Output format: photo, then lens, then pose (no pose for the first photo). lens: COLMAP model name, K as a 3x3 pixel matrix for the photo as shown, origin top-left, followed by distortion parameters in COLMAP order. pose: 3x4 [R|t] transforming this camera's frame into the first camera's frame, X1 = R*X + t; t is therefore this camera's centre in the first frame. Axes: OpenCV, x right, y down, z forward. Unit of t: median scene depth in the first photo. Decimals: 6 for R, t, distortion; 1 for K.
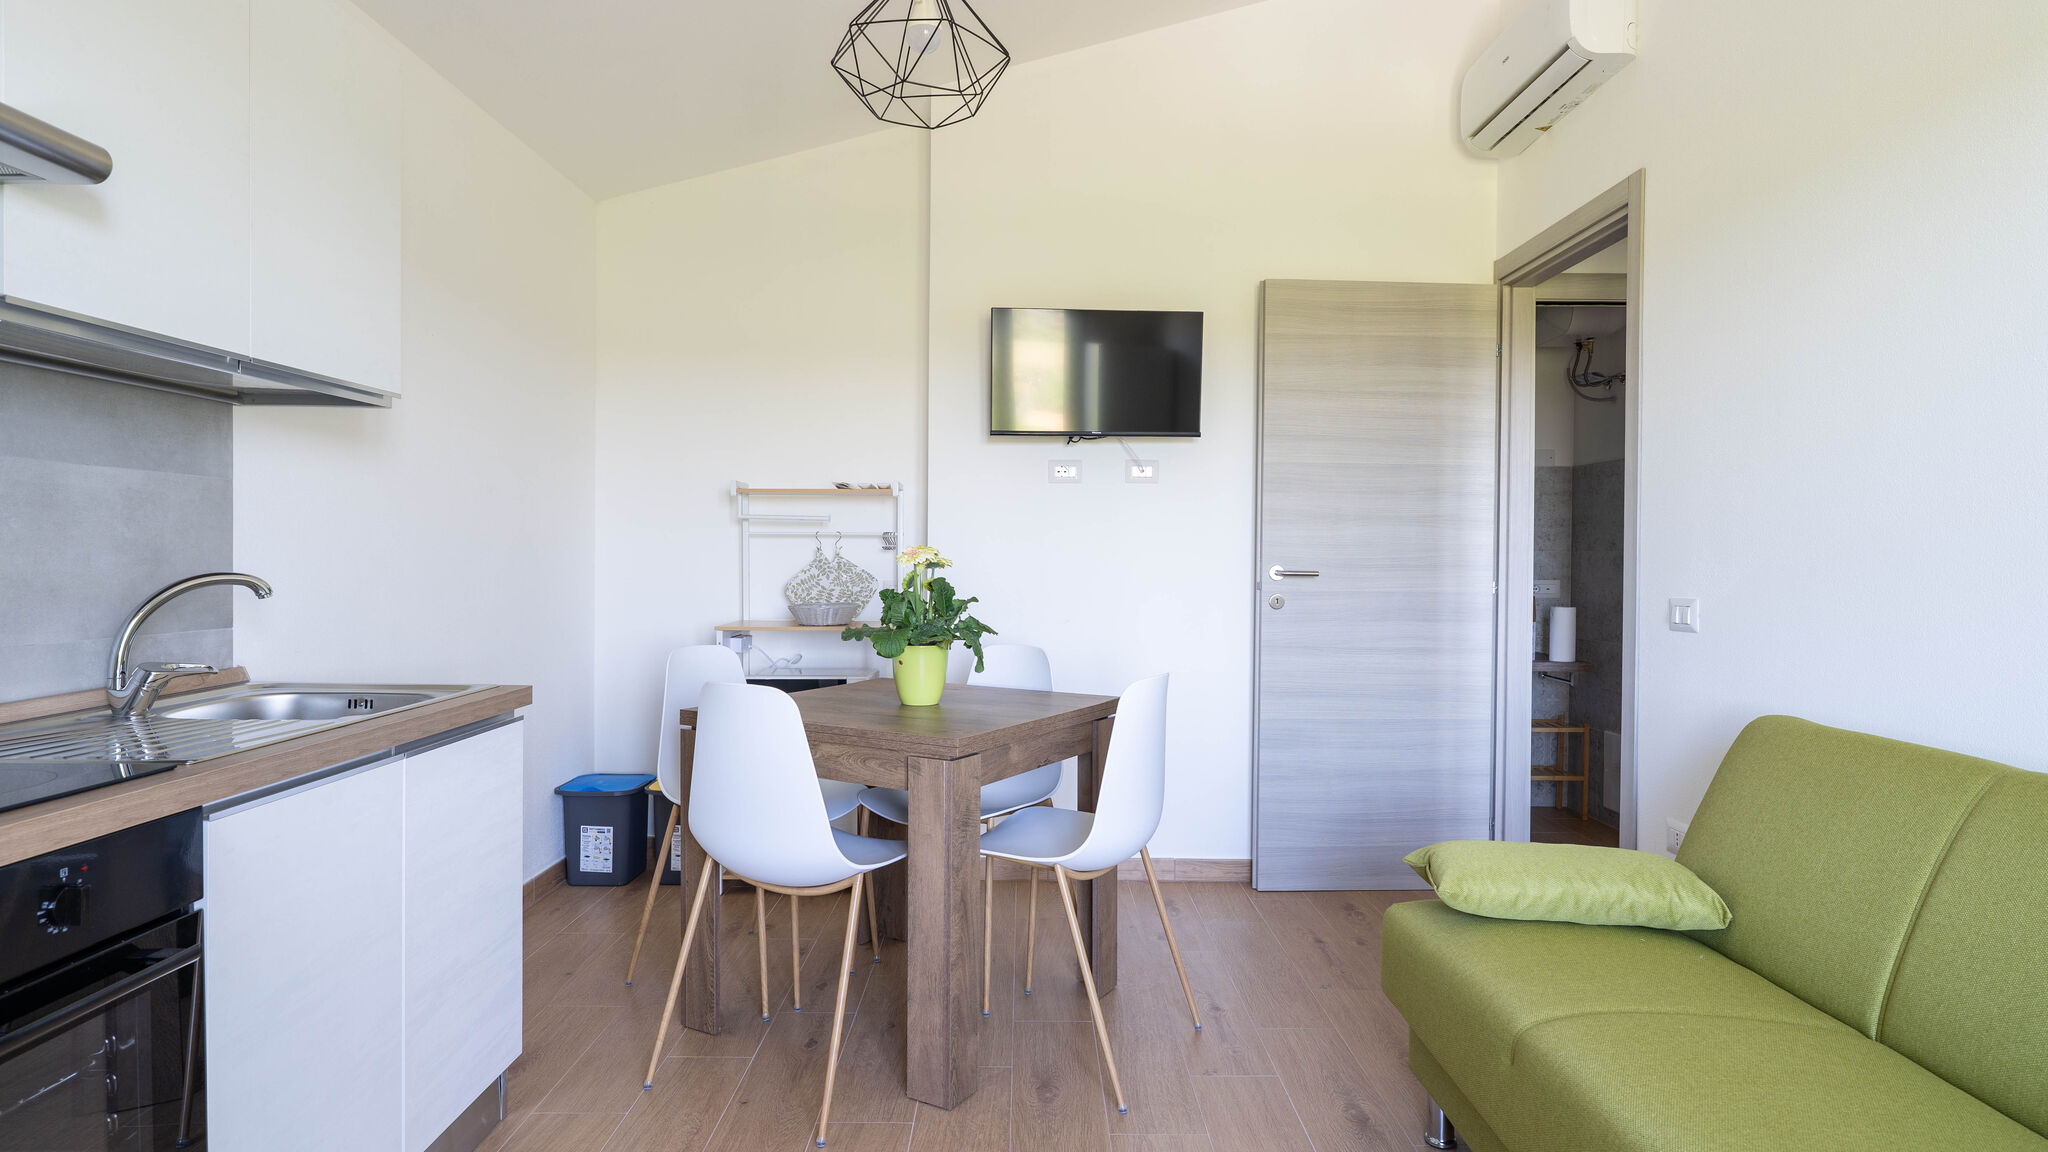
lens RADIAL K [[1126.8, 0, 1024.0], [0, 1126.8, 576.0], [0, 0, 1]] dist [0.001041, 0.000231]
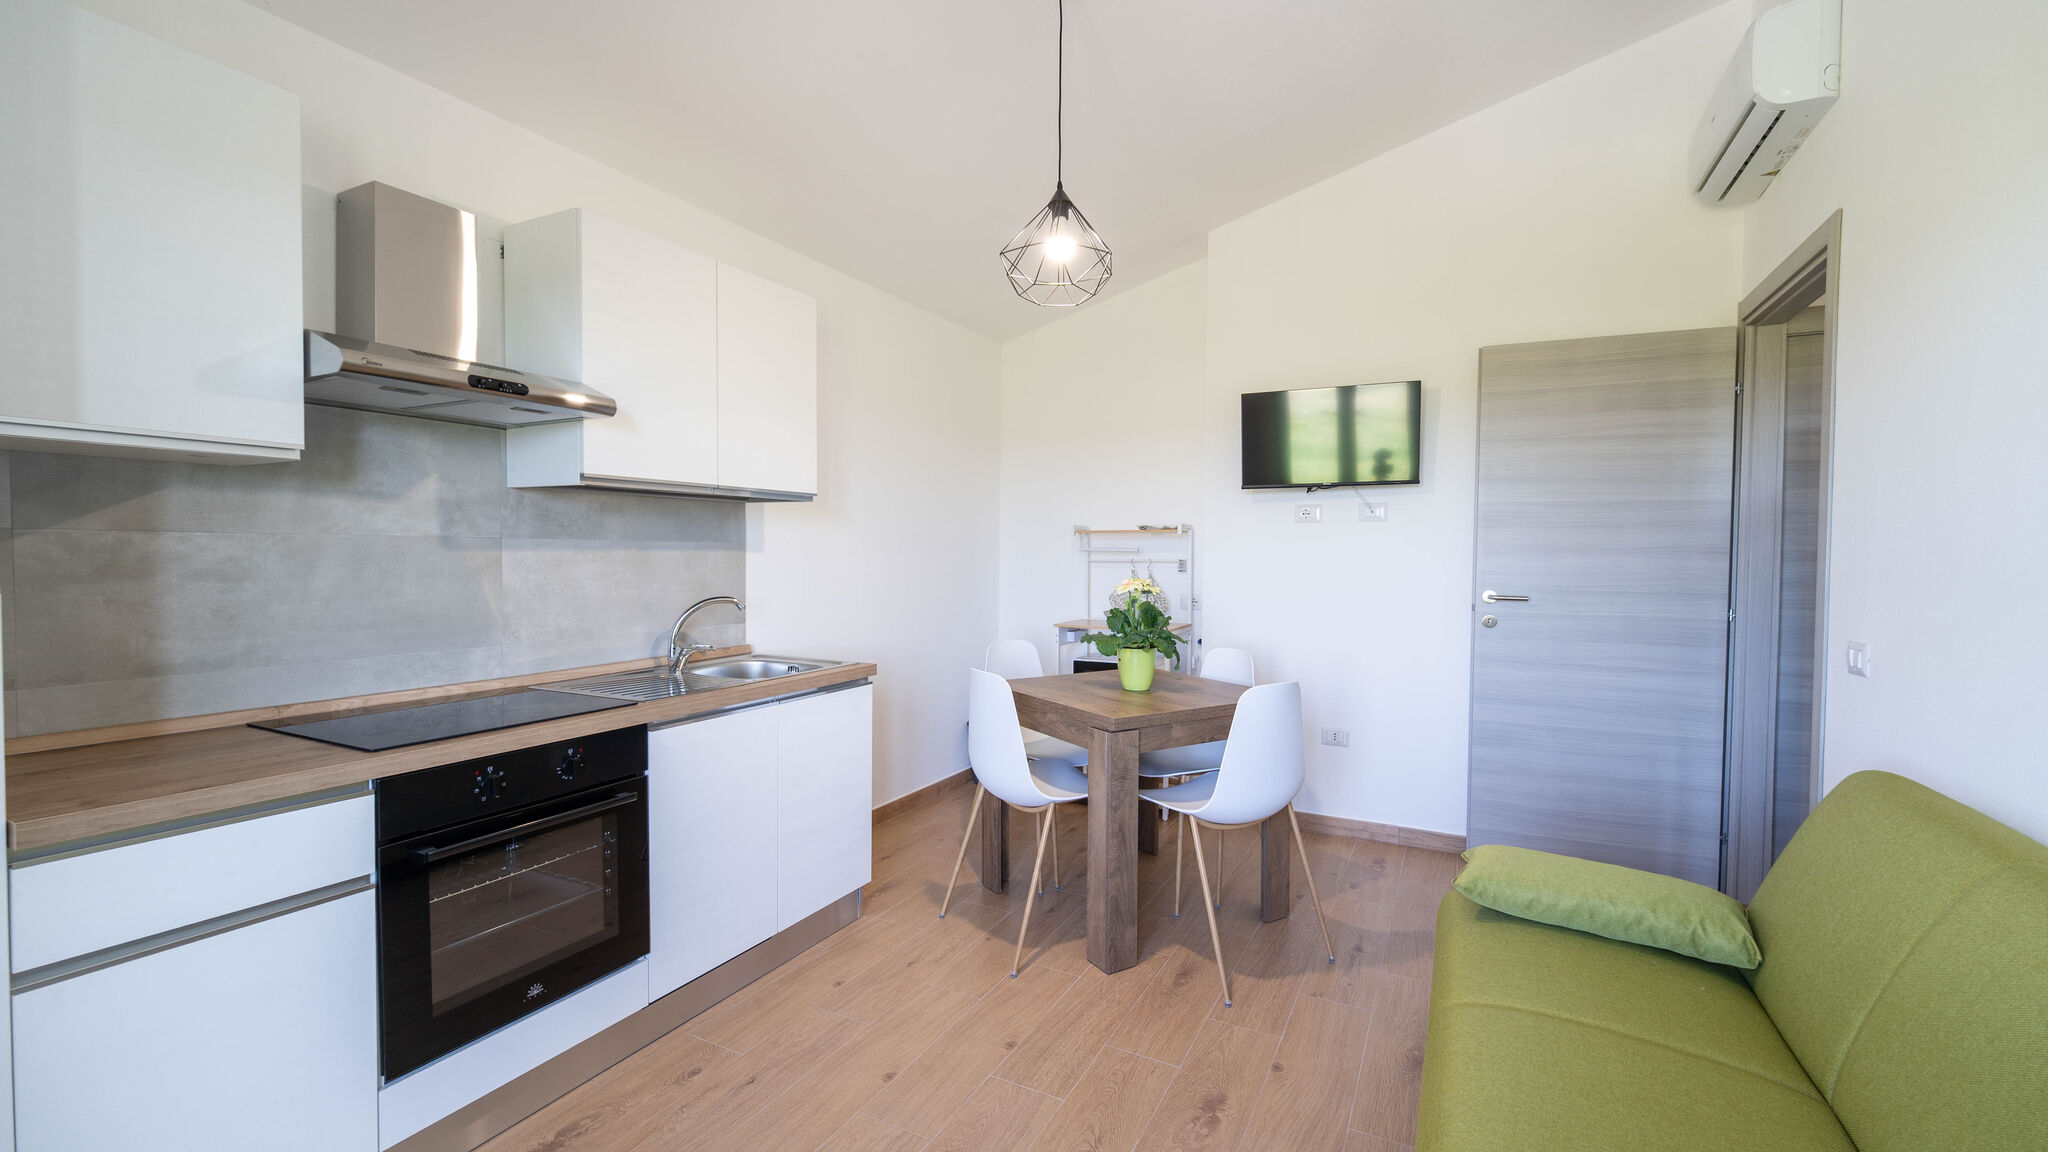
lens RADIAL K [[841.5, 0, 1024.7], [0, 841.5, 578.7], [0, 0, 1]] dist [0.024271, -0.018042]
pose [[0.884076, 0.012983, -0.467164, 0.286191], [-0.008176, 0.999891, 0.012315, -0.039410], [0.467272, -0.007068, 0.884085, -0.006437]]
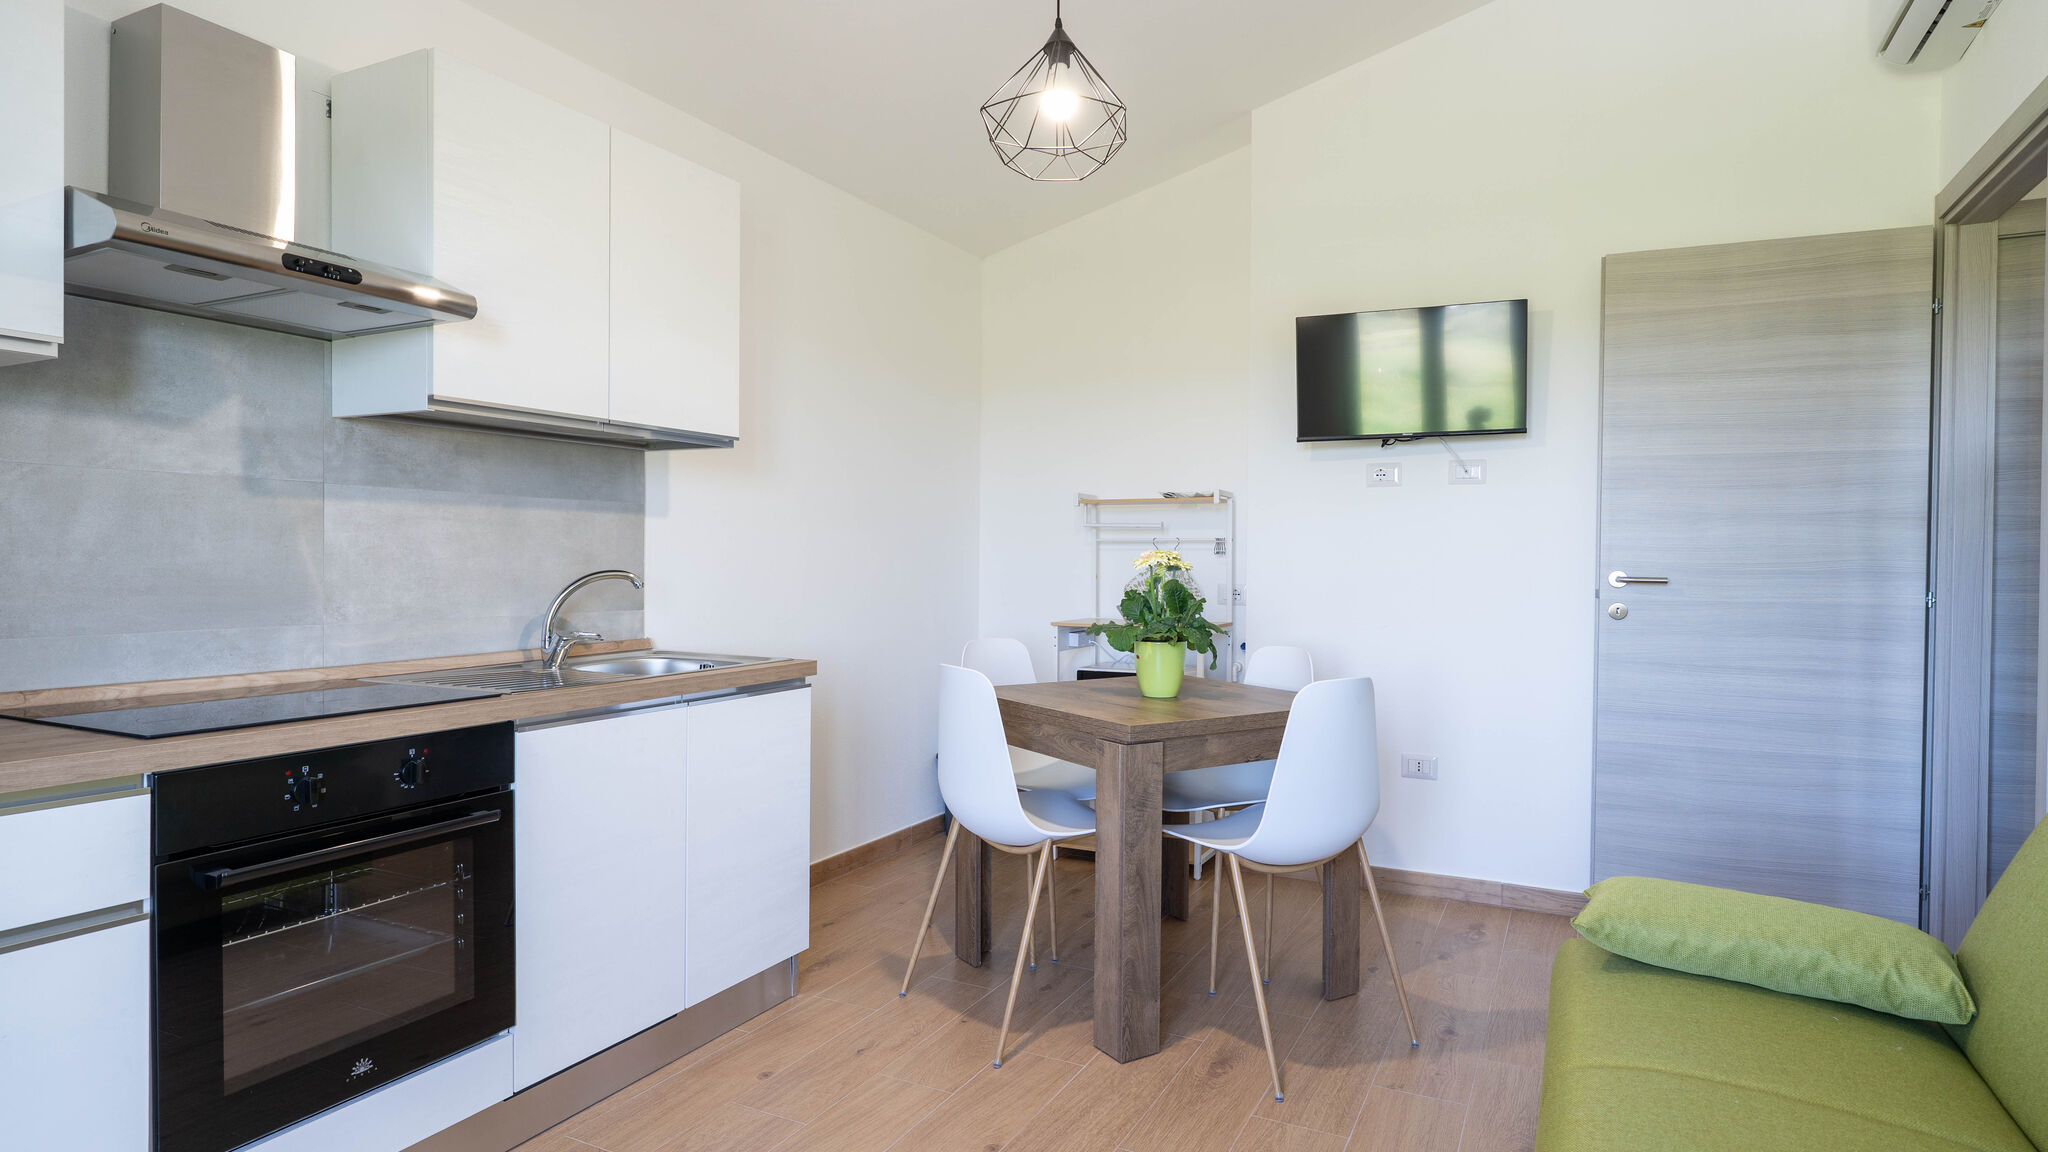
lens RADIAL K [[1106.7, 0, 1024.0], [0, 1106.7, 576.0], [0, 0, 1]] dist [0.001722, 0.001435]
pose [[0.888625, 0.007171, -0.458578, 0.286608], [-0.009874, 0.999945, -0.003496, 0.003351], [0.458527, 0.007634, 0.888647, -0.005281]]
